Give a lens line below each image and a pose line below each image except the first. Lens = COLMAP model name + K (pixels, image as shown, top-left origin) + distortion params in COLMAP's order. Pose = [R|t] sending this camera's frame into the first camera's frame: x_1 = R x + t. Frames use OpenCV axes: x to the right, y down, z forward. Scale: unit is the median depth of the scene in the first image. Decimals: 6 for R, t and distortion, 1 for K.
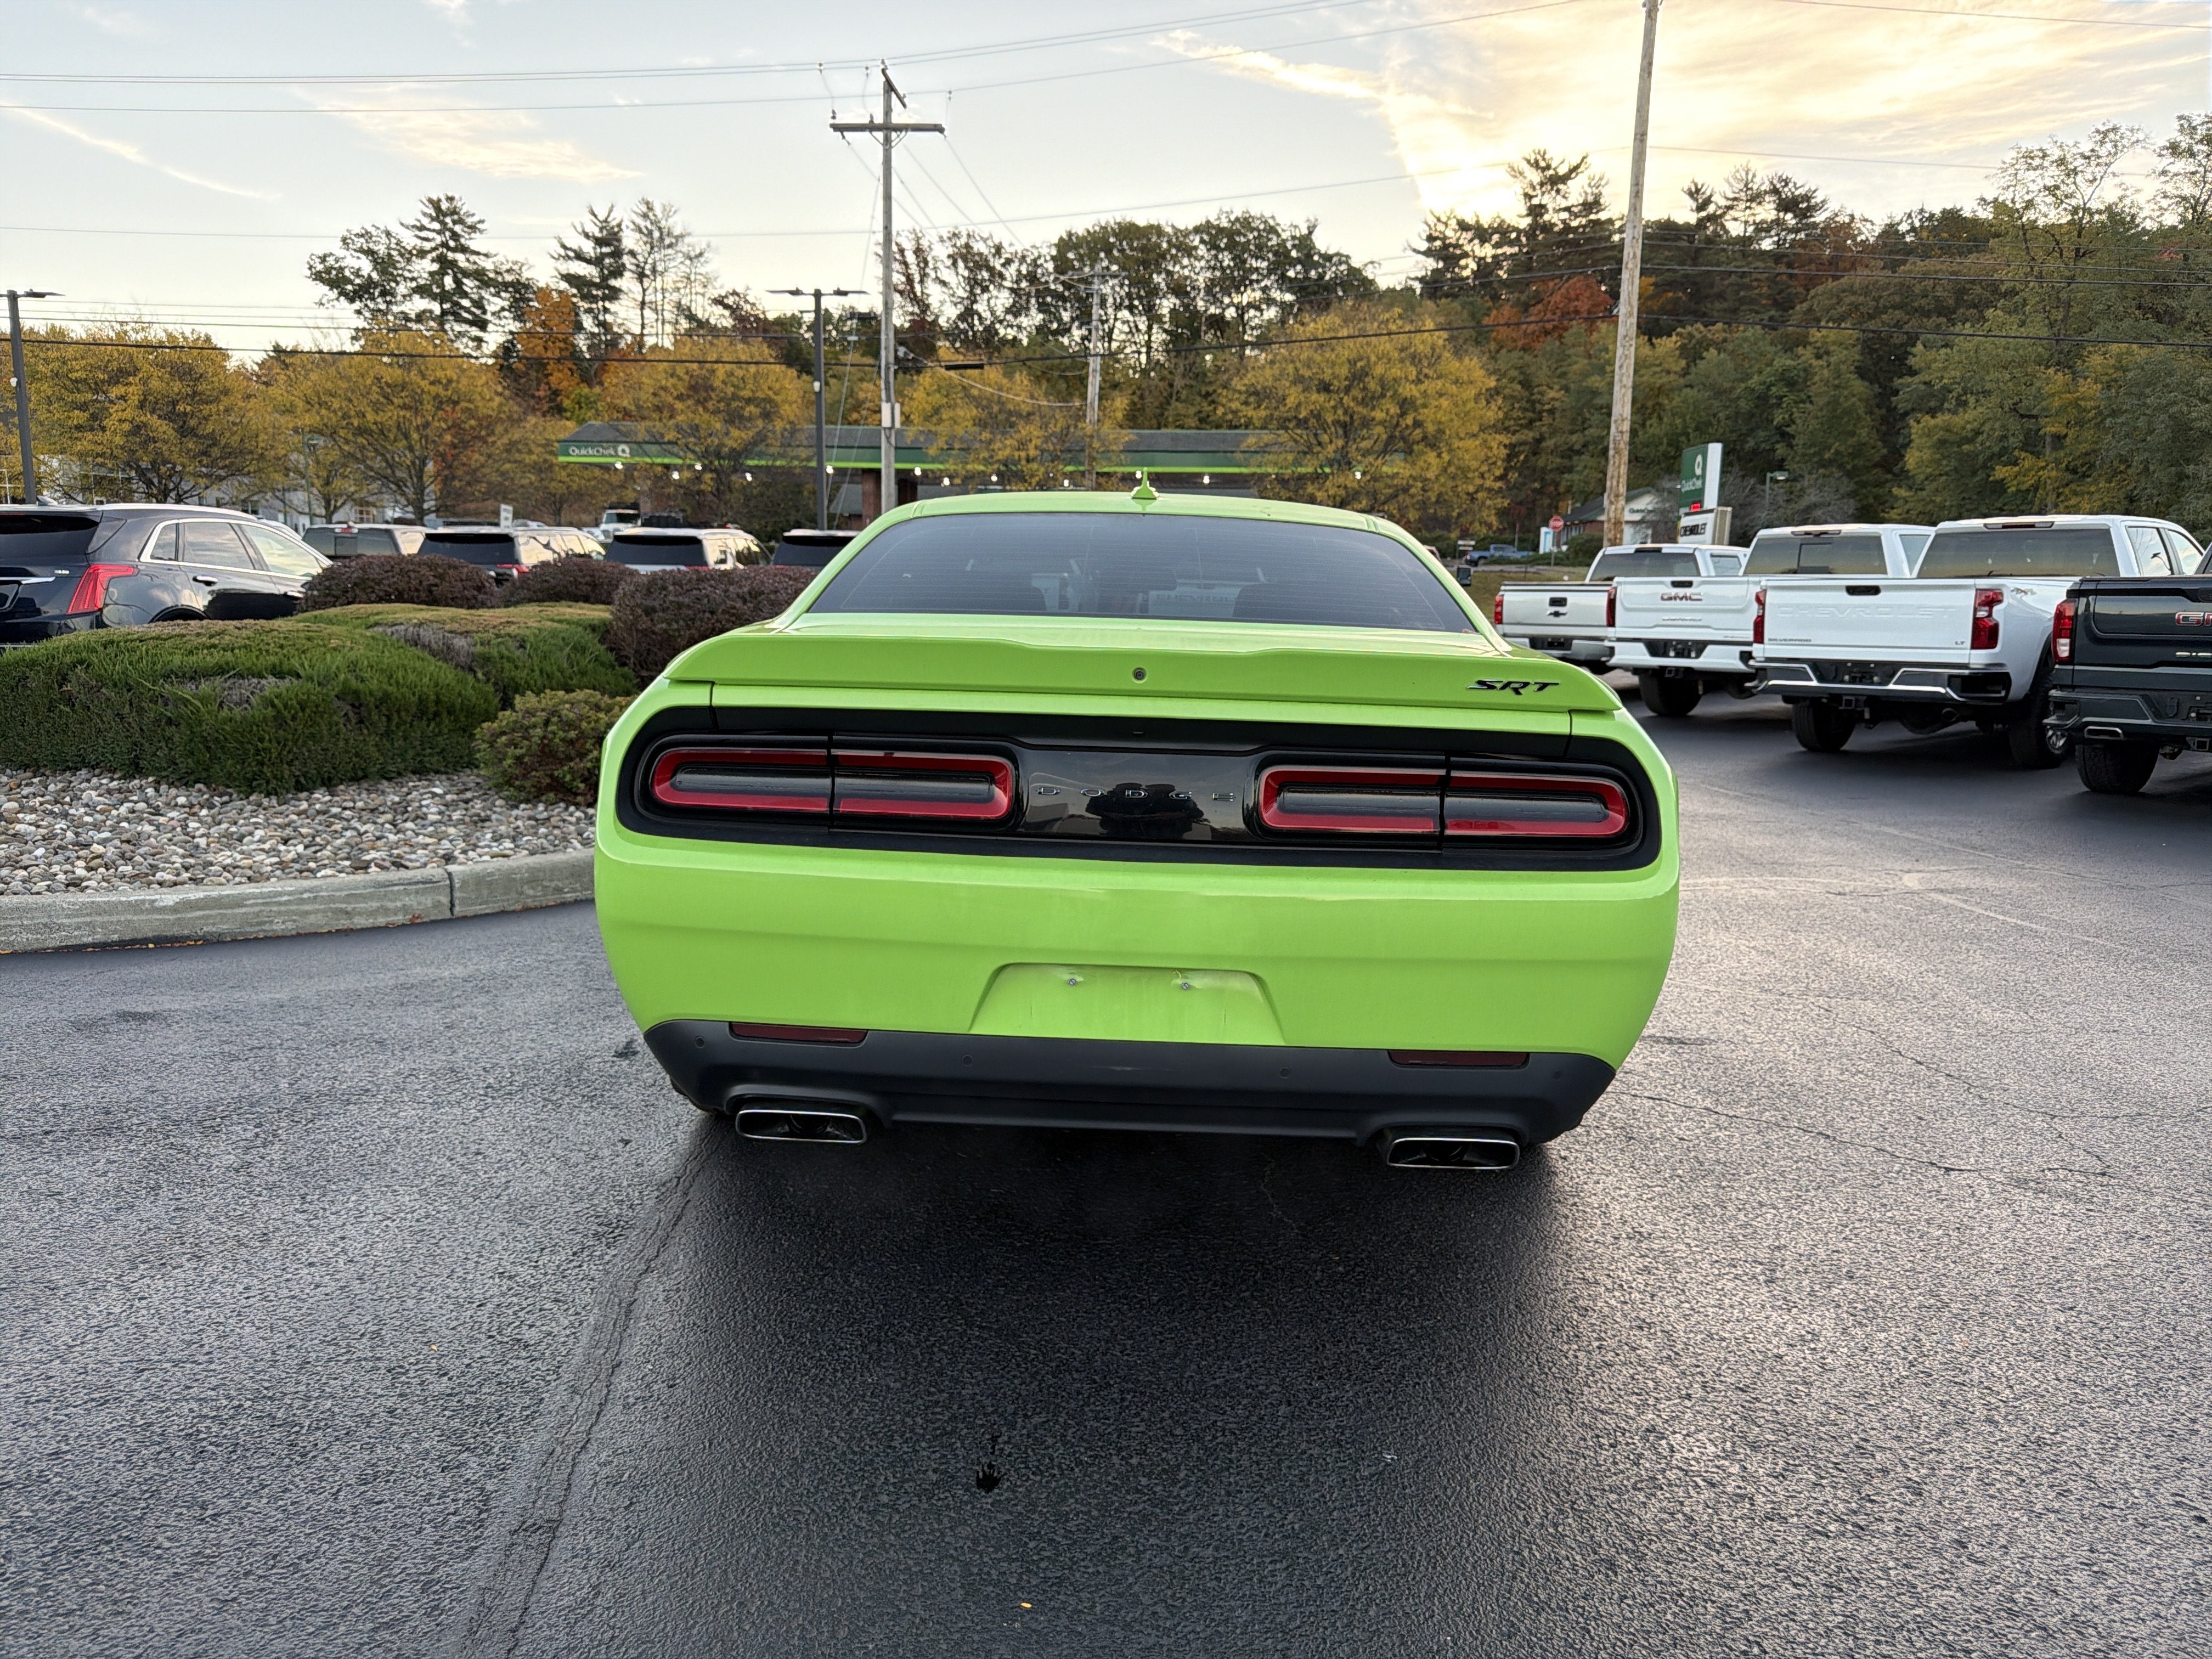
lens RADIAL K [[1597.4, 0, 1089.3], [0, 1597.4, 837.3], [0, 0, 1]] dist [0.008894, -0.018765]
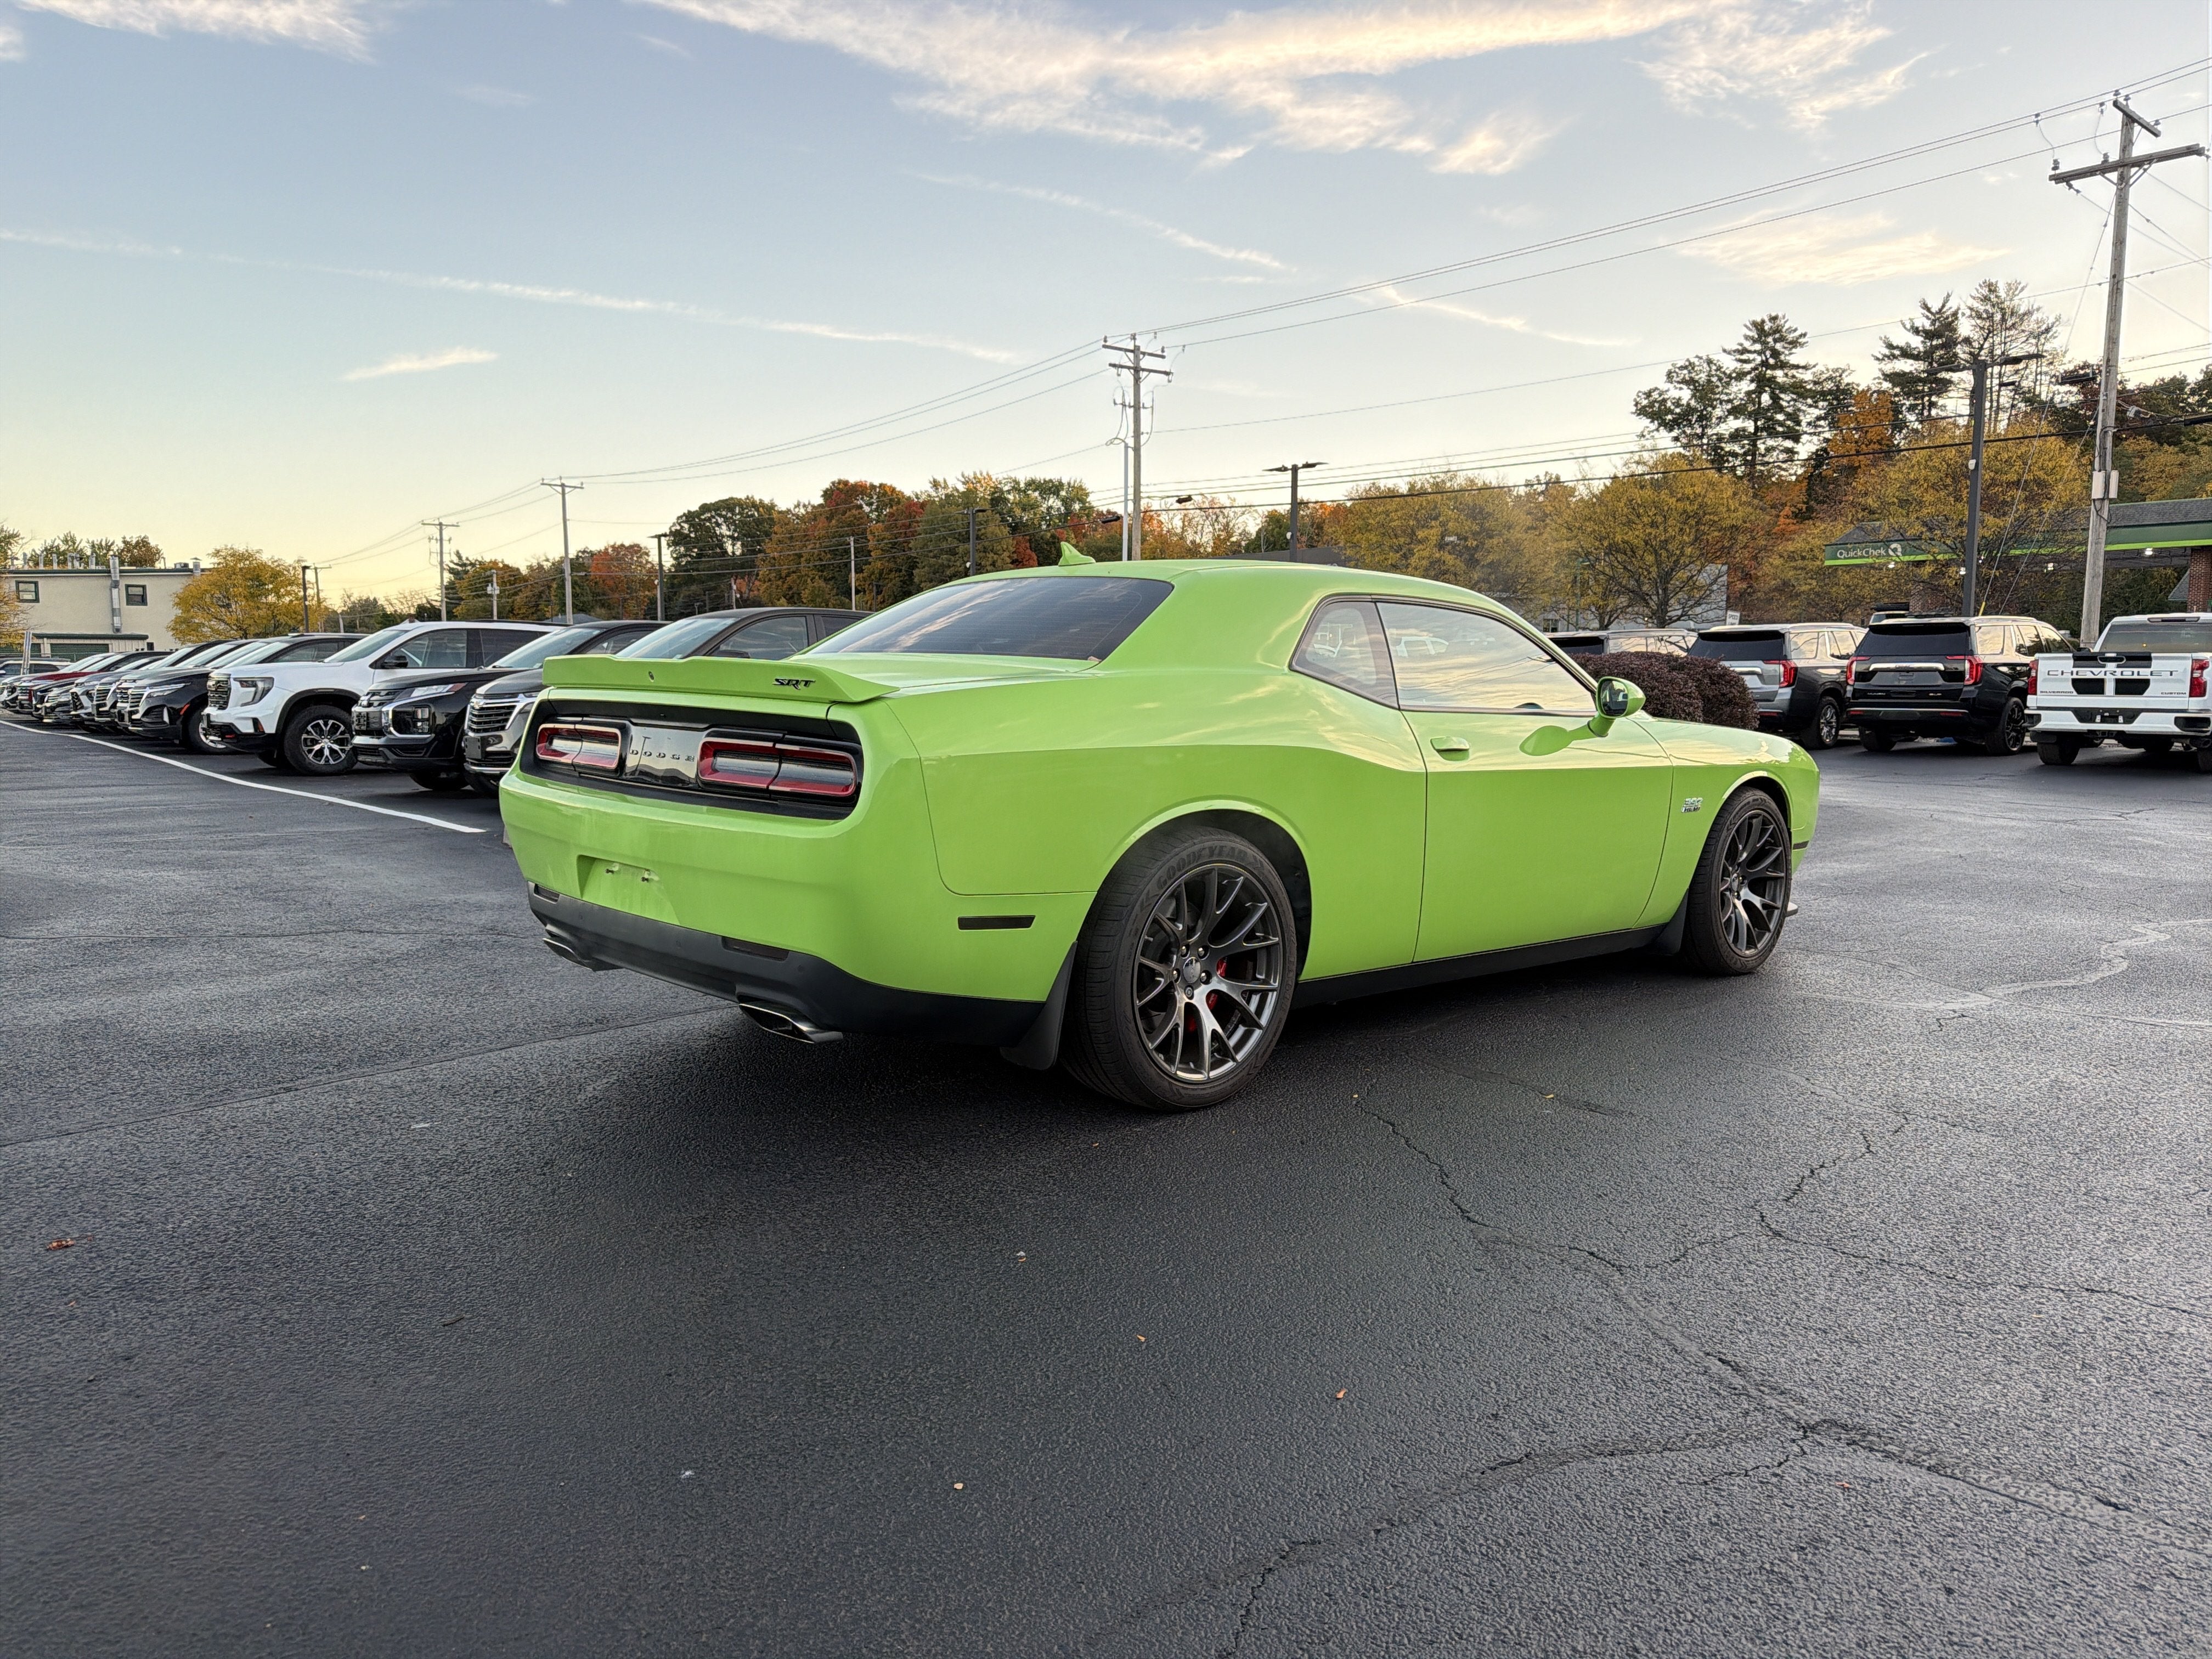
lens RADIAL K [[1593.2, 0, 1126.2], [0, 1593.2, 847.9], [0, 0, 1]] dist [0.020631, -0.026375]
pose [[0.721646, 0.052142, -0.690296, 0.063330], [-0.094174, 0.995284, -0.023272, 0.002334], [0.685827, 0.081802, 0.723153, 0.009139]]
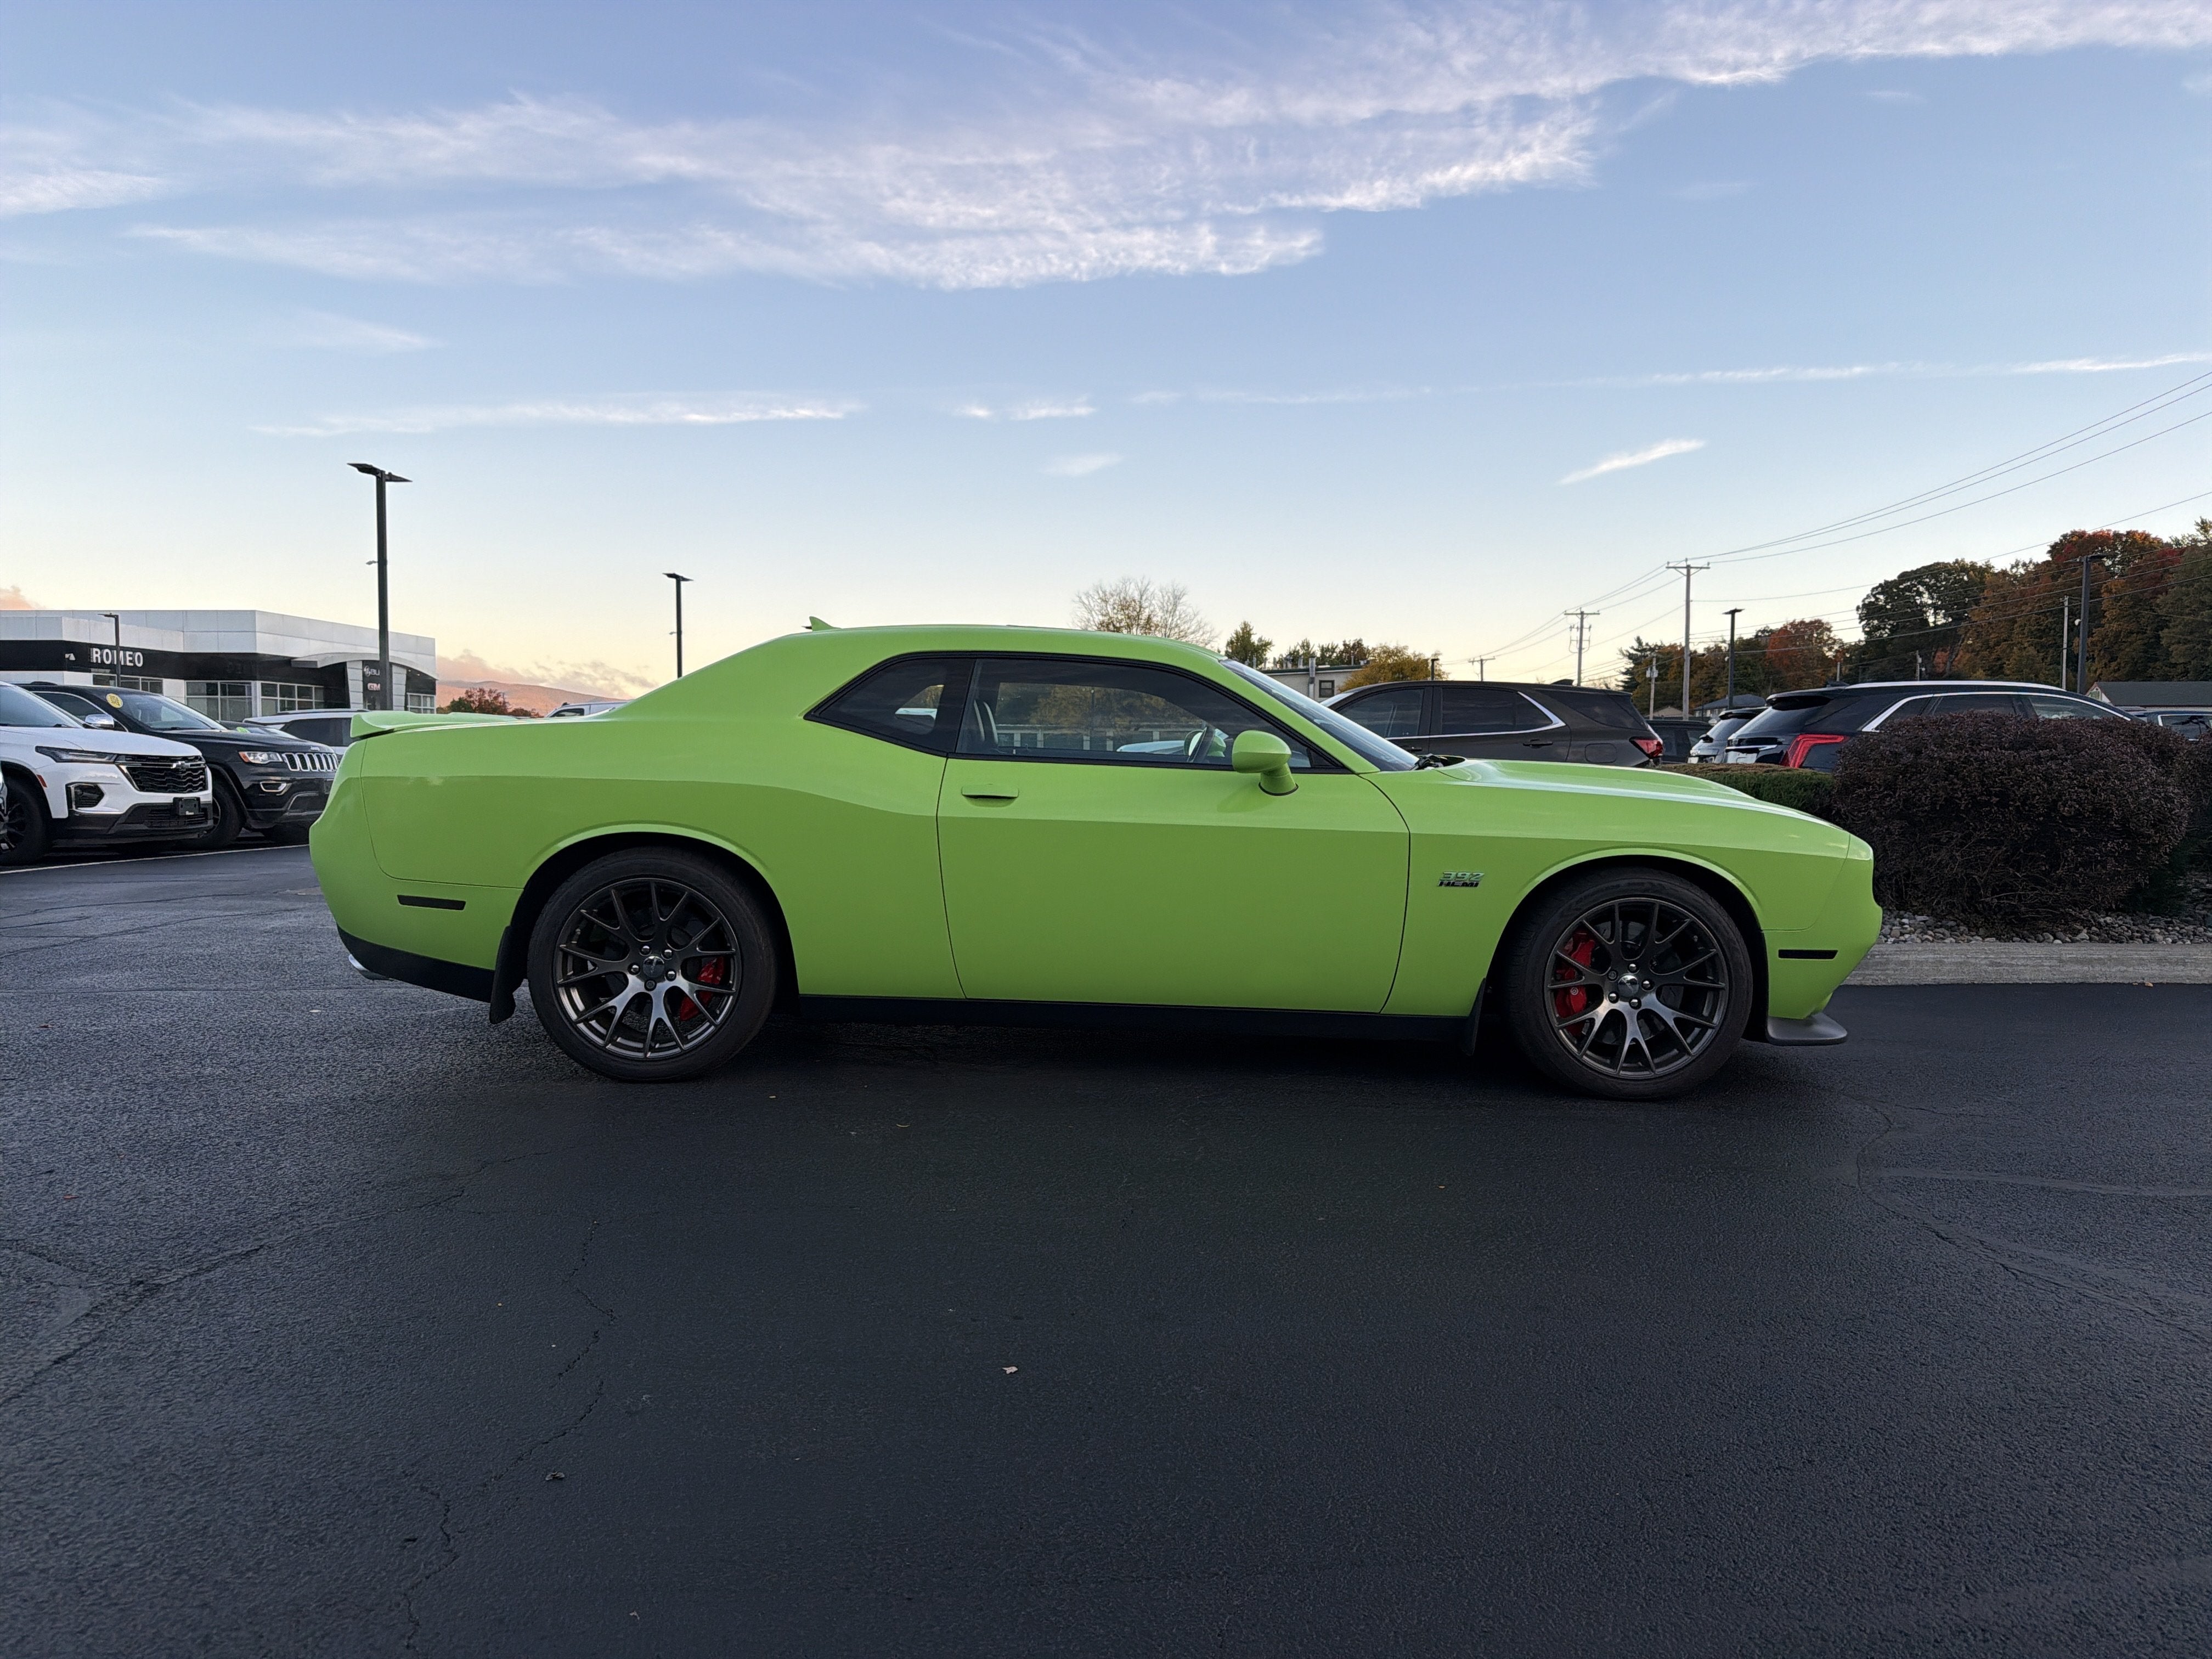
lens RADIAL K [[1597.4, 0, 1093.0], [0, 1597.4, 870.7], [0, 0, 1]] dist [0.008894, -0.018765]
pose [[0.072313, 0.046998, -0.996274, 0.100850], [-0.154650, 0.987337, 0.035352, -0.005260], [0.985319, 0.151517, 0.078666, 0.073978]]
